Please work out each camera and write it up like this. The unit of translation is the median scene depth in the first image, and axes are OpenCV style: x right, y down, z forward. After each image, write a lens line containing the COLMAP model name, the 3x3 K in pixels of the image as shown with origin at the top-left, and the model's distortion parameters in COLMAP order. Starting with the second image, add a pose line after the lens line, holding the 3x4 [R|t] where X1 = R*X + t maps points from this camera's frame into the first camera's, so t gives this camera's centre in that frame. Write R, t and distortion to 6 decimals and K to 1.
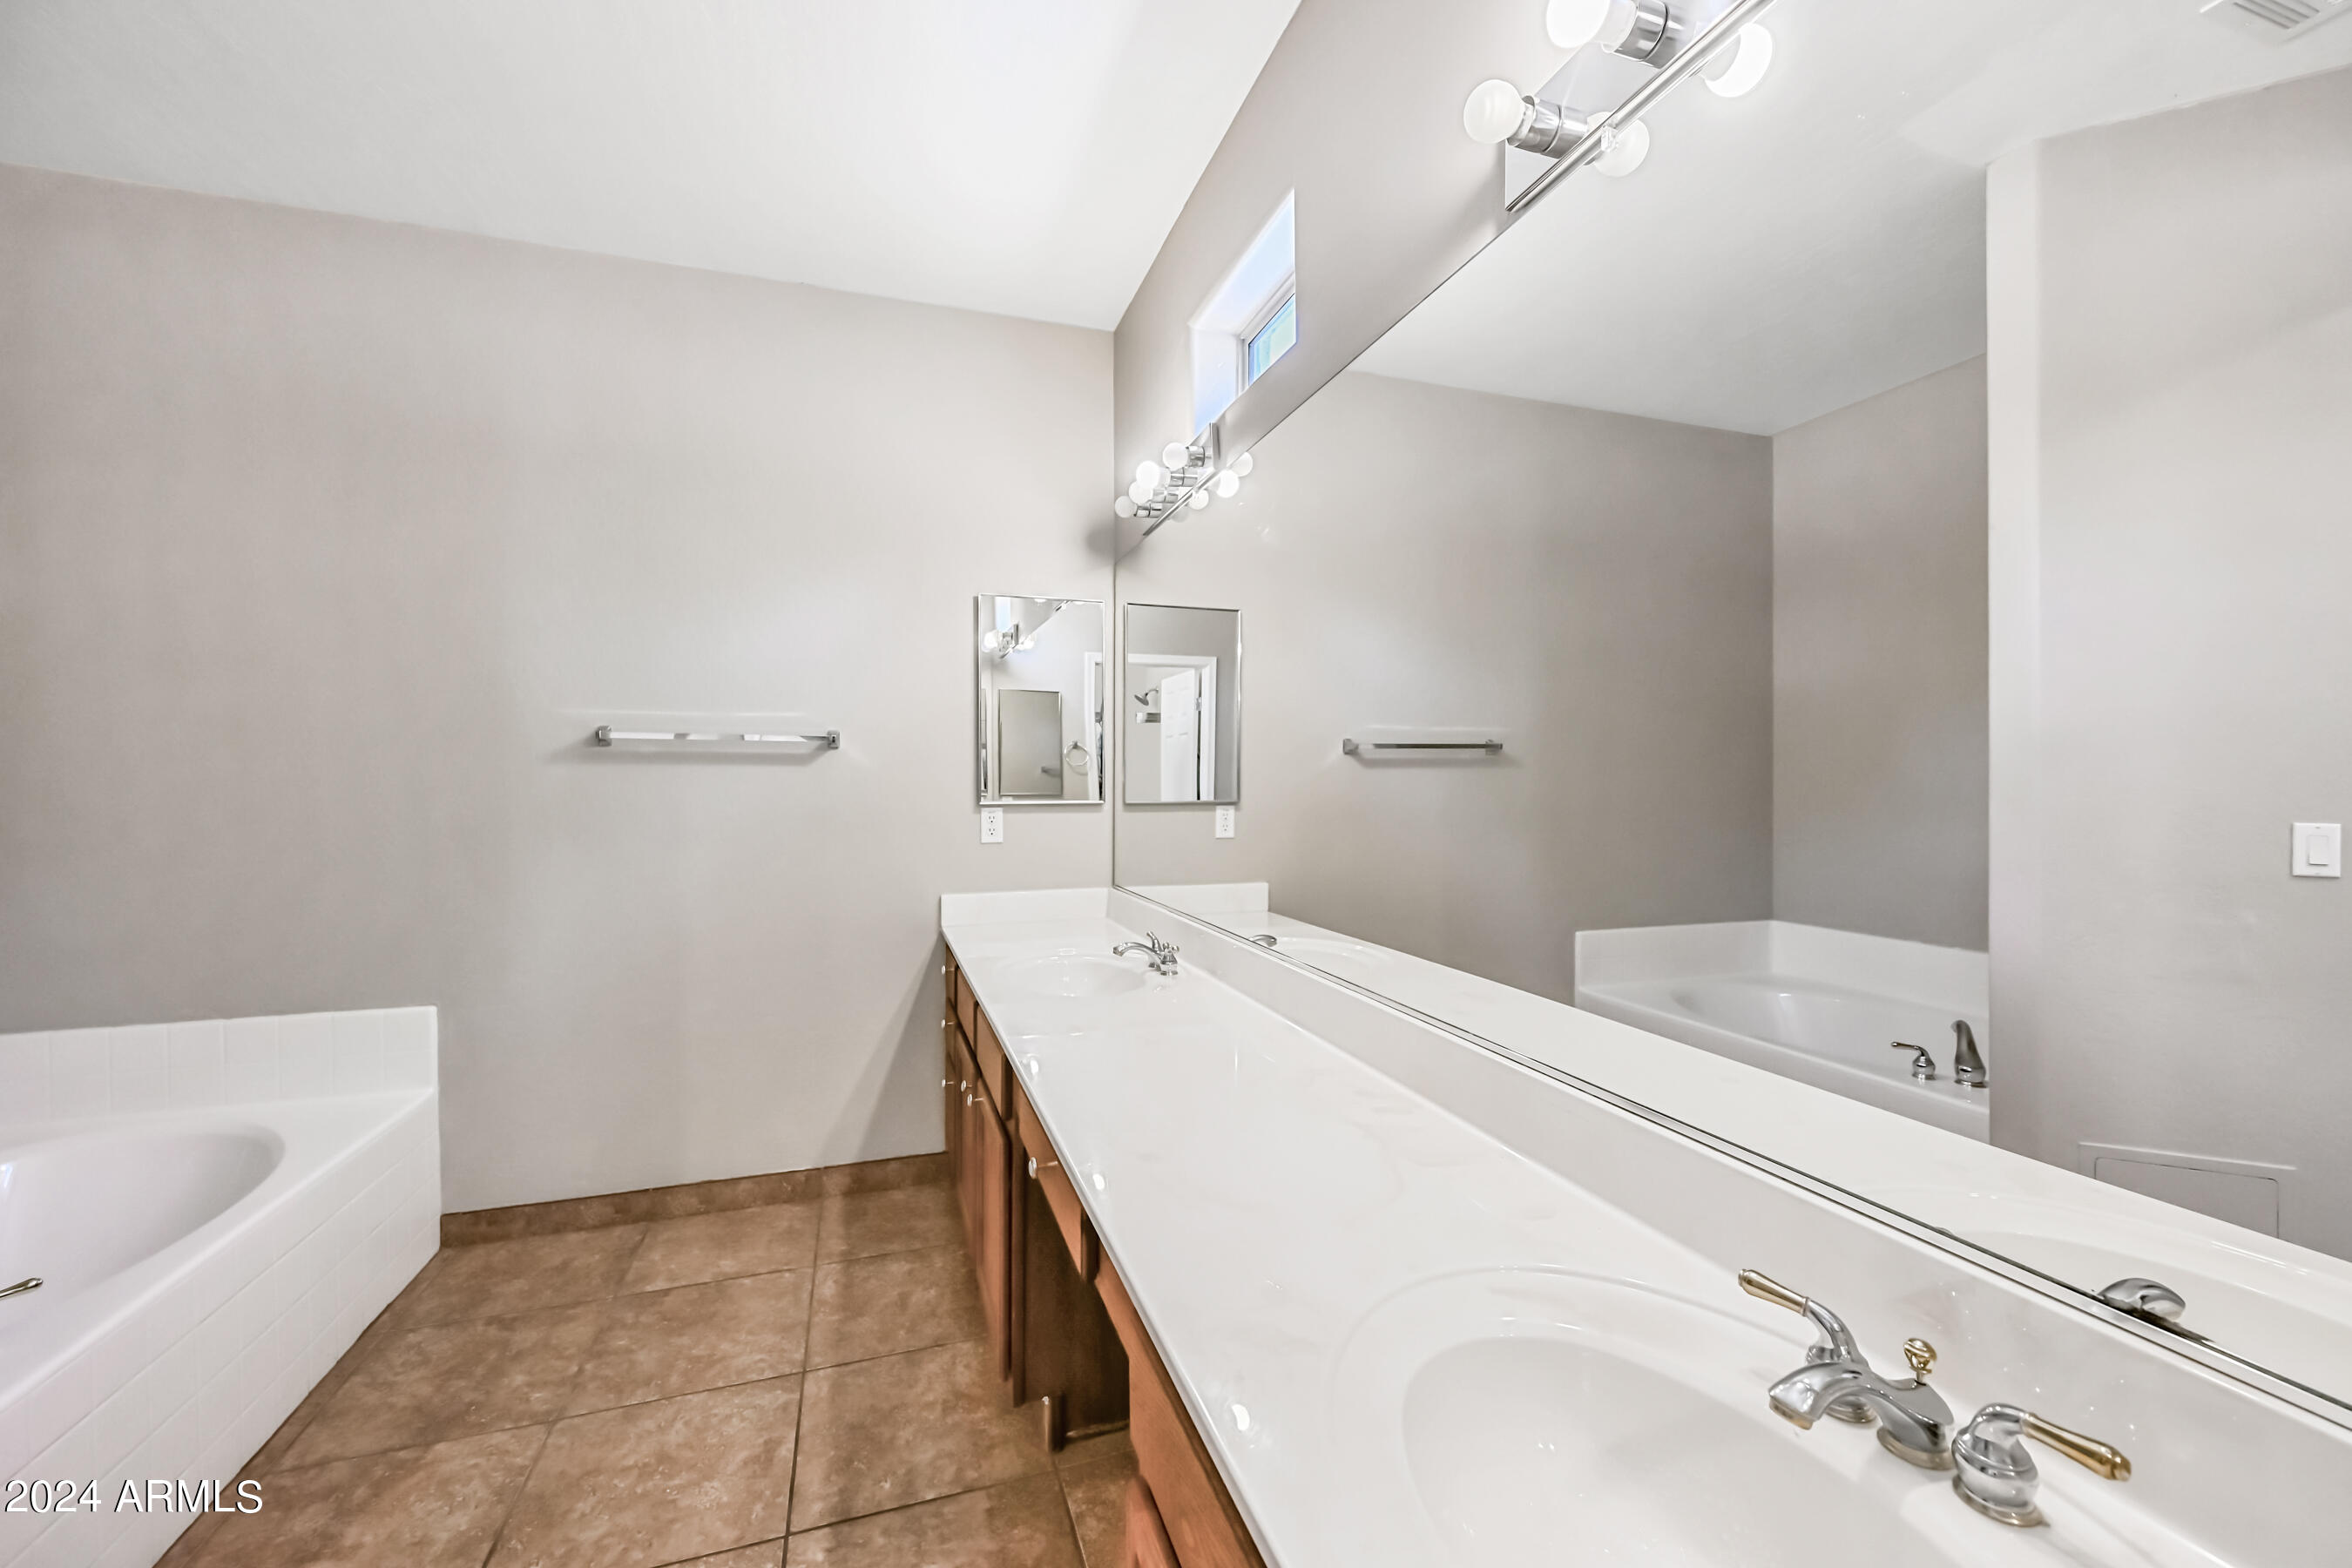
lens RADIAL K [[942.1, 0, 1178.8], [0, 942.1, 780.2], [0, 0, 1]] dist [0.000791, -0.000505]
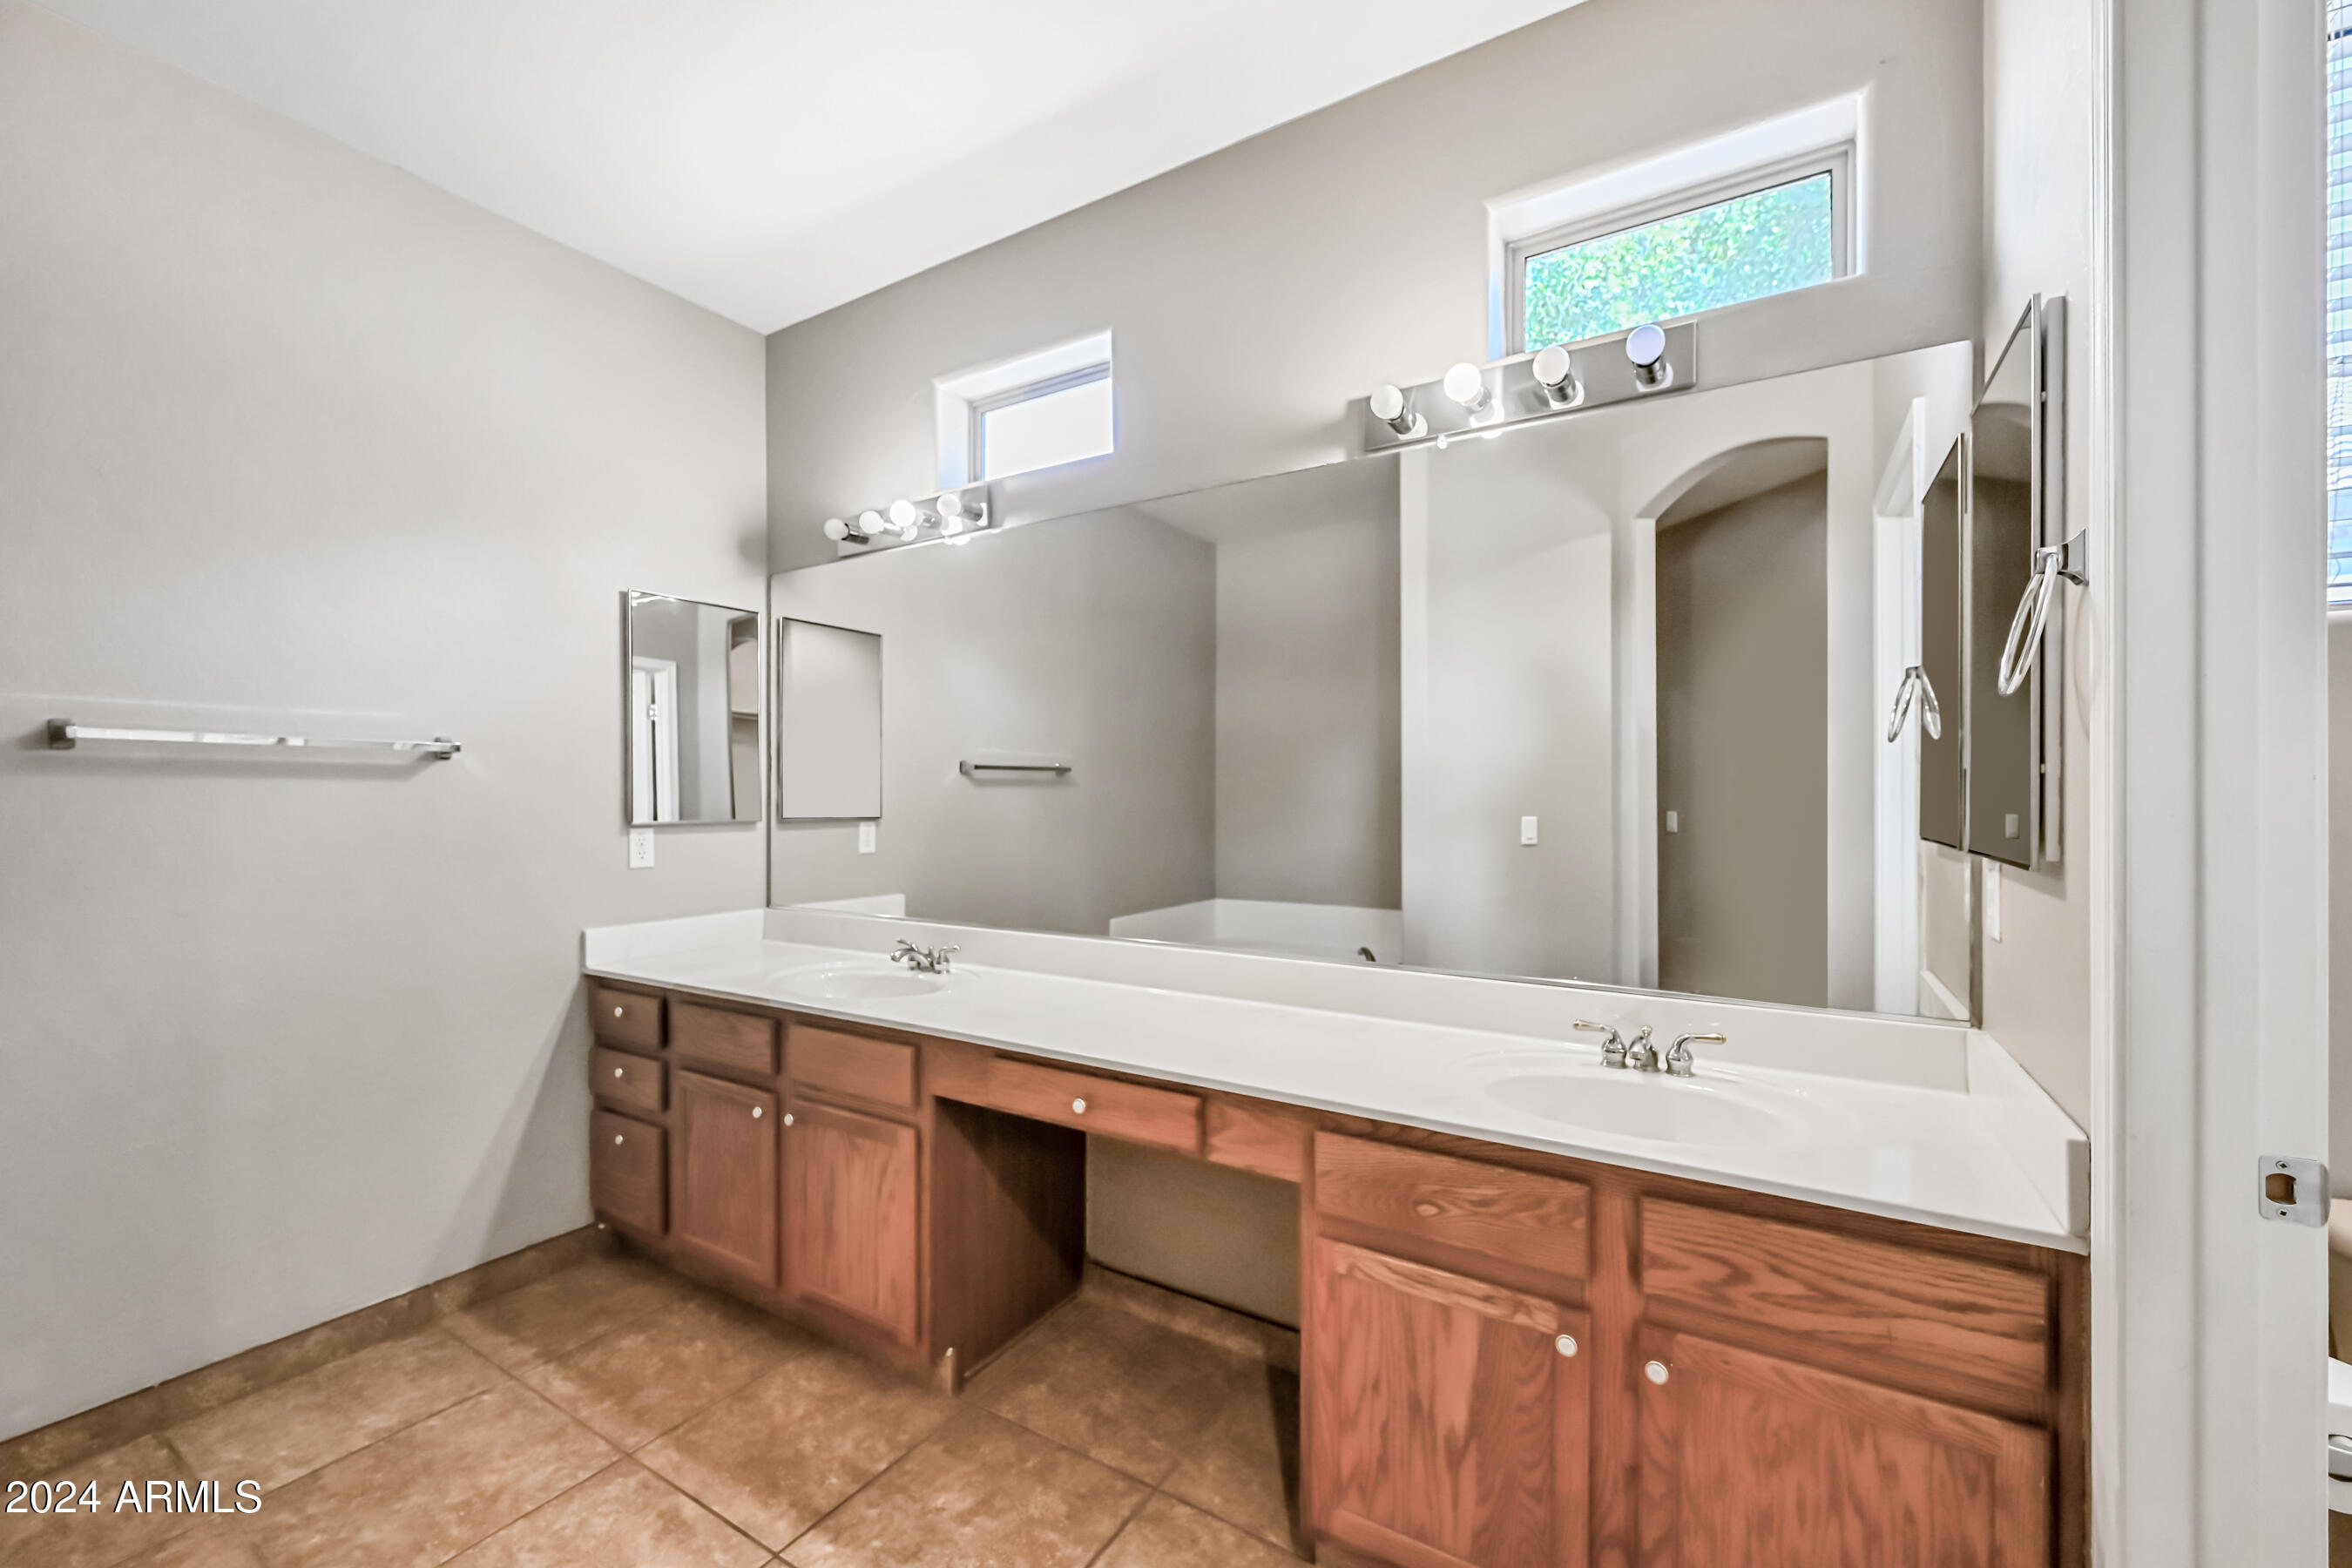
lens RADIAL K [[942.1, 0, 1190.8], [0, 942.1, 790.8], [0, 0, 1]] dist [0.000791, -0.000505]
pose [[0.766840, 0.001073, 0.641837, -0.415739], [0.003678, 0.999975, -0.006066, 0.000483], [-0.641827, 0.007013, 0.766817, -0.029654]]
